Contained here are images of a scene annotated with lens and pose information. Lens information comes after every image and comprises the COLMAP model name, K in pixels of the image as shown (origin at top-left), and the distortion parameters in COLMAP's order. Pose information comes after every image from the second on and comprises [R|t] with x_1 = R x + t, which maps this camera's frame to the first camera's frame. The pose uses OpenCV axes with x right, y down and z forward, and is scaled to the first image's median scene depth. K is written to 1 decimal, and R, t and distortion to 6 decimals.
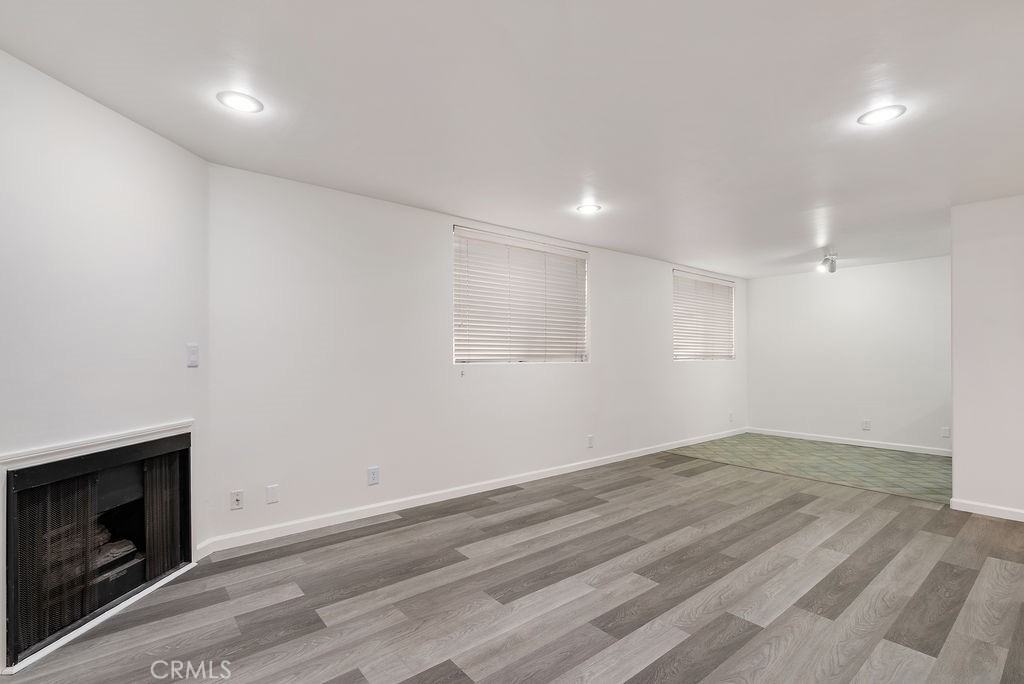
lens RADIAL K [[476.5, 0, 514.1], [0, 476.5, 346.7], [0, 0, 1]] dist [0.000323, 0.000128]
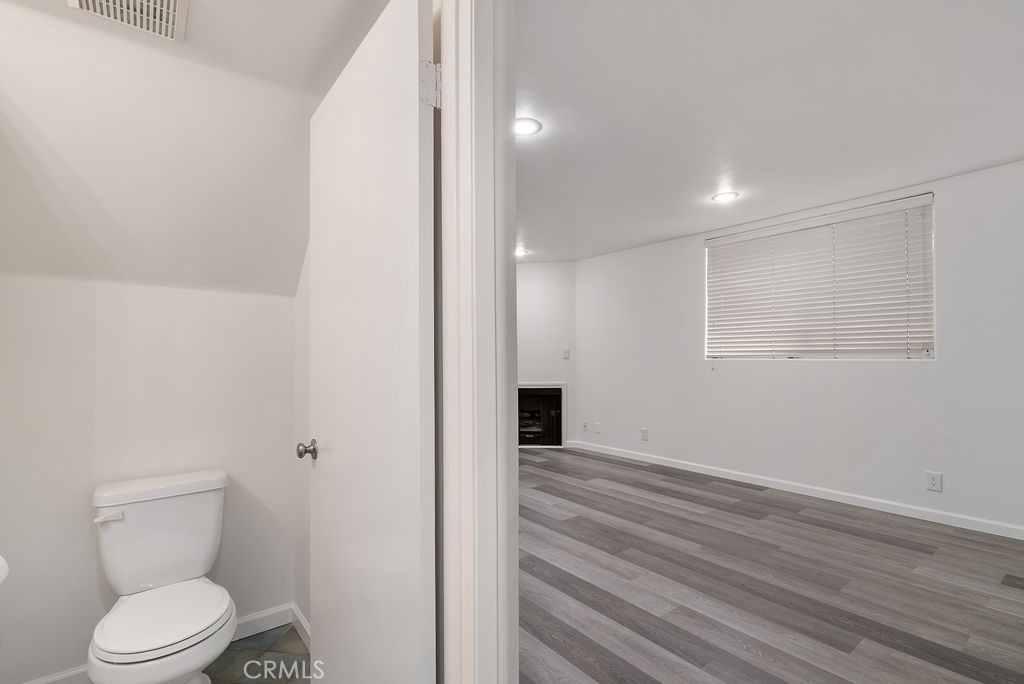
lens RADIAL K [[466.4, 0, 512.0], [0, 466.4, 342.0], [0, 0, 1]] dist [-0.001223, 0.000498]
pose [[-0.033293, -0.027331, -0.999072, 1.265104], [0.029299, 0.999170, -0.028310, 0.015111], [0.999016, -0.030215, -0.032465, 0.697722]]
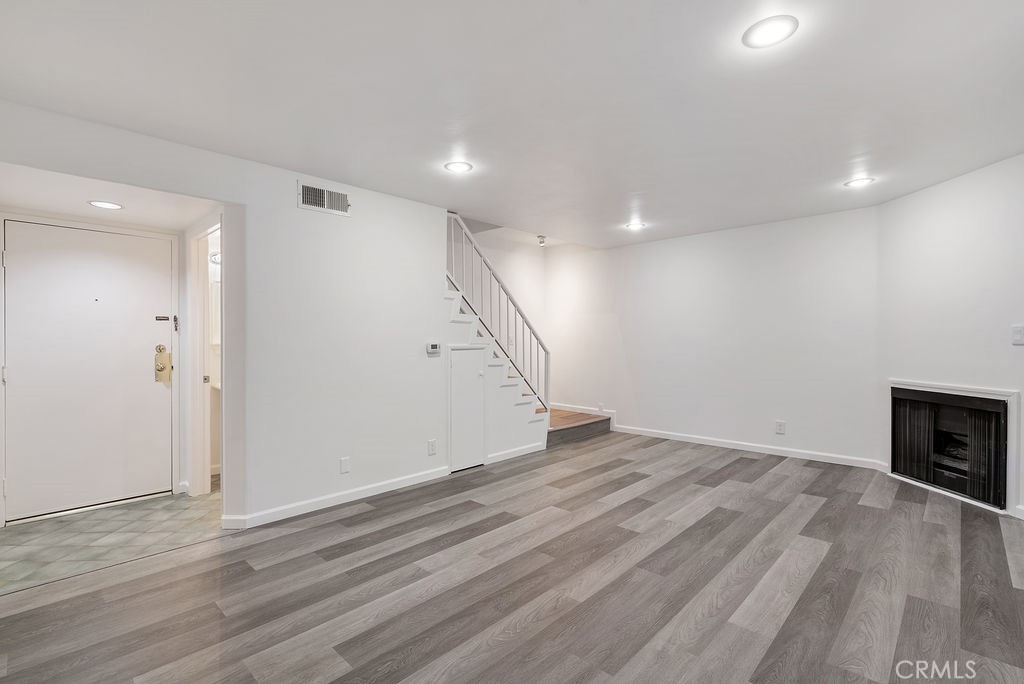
lens RADIAL K [[474.2, 0, 512.0], [0, 474.2, 342.0], [0, 0, 1]] dist [-0.004087, 0.000640]
pose [[-0.992734, 0.009168, -0.119980, 0.540884], [0.010430, 0.999897, -0.009895, 0.030266], [0.119876, -0.011074, -0.992727, 1.652255]]
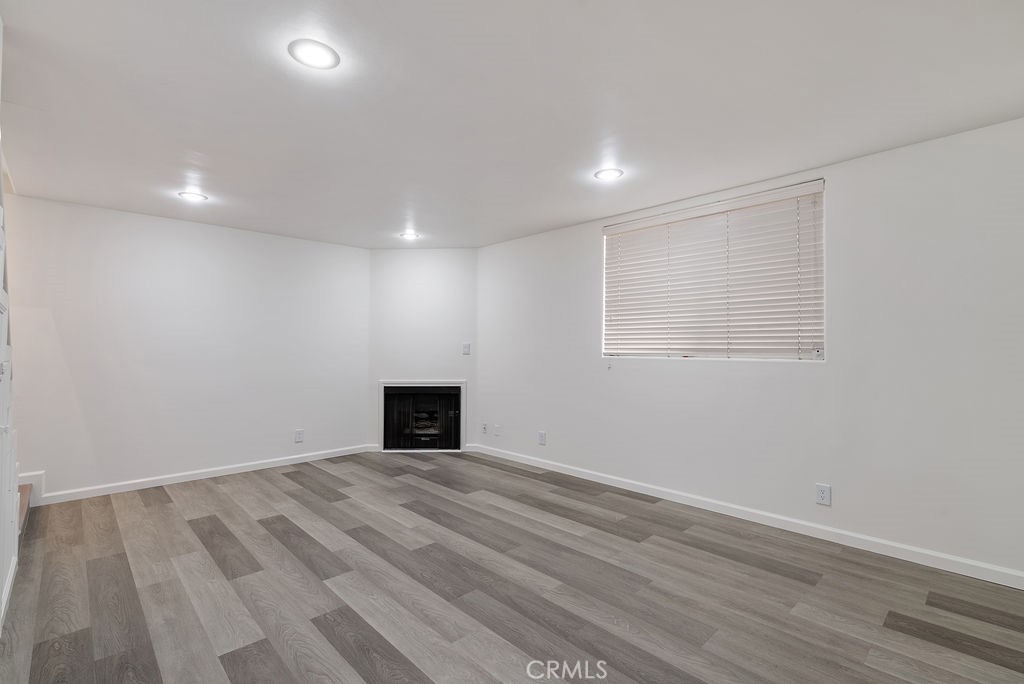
lens RADIAL K [[462.9, 0, 512.8], [0, 462.9, 329.8], [0, 0, 1]] dist [0.000878, 0.000167]
pose [[0.075098, -0.038420, -0.996436, 1.100277], [0.018085, 0.999146, -0.037162, 0.012945], [0.997012, -0.015230, 0.075729, 0.888115]]
